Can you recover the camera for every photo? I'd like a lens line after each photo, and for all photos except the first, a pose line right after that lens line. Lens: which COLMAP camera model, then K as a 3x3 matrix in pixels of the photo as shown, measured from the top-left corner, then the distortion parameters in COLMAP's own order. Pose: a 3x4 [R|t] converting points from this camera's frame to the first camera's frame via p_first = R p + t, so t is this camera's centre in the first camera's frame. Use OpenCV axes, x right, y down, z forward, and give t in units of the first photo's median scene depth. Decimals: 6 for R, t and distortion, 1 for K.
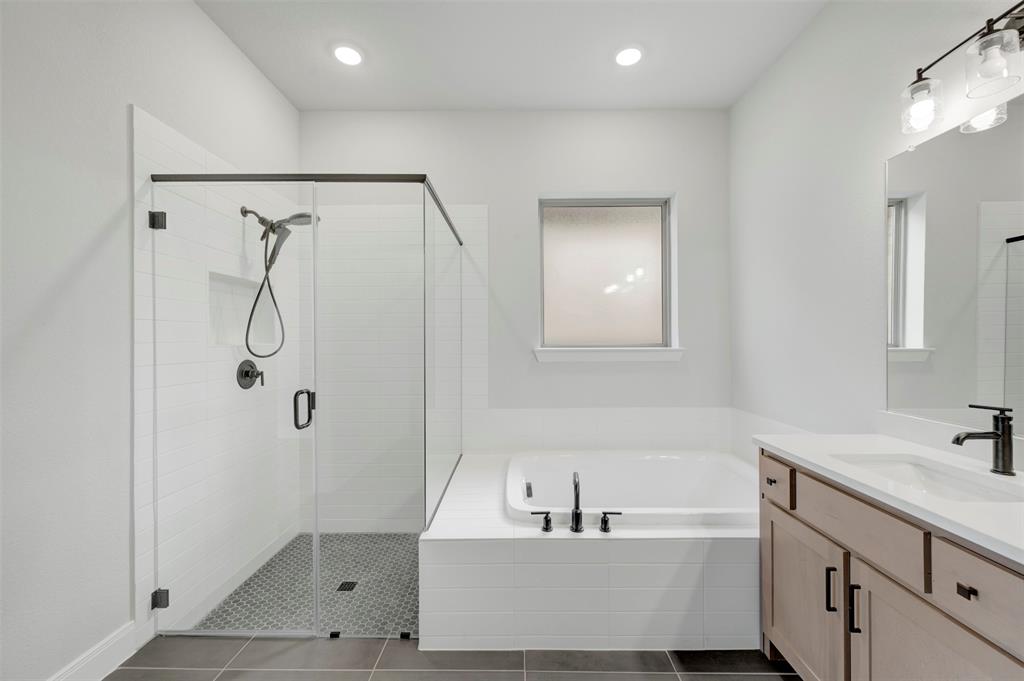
lens RADIAL K [[404.4, 0, 516.1], [0, 404.4, 339.2], [0, 0, 1]] dist [-0.001040, 0.000583]
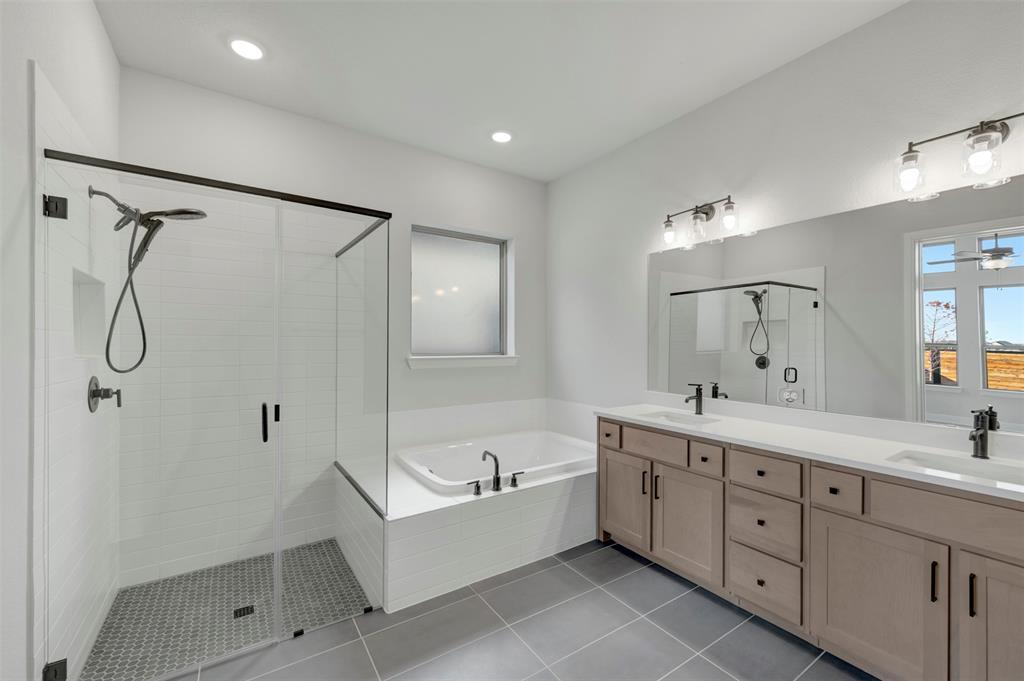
lens RADIAL K [[404.4, 0, 517.7], [0, 404.4, 345.4], [0, 0, 1]] dist [-0.001040, 0.000583]
pose [[0.832983, 0.005567, 0.553270, -0.561301], [-0.008211, 0.999964, 0.002302, -0.026724], [-0.553237, -0.006460, 0.832999, -0.190401]]
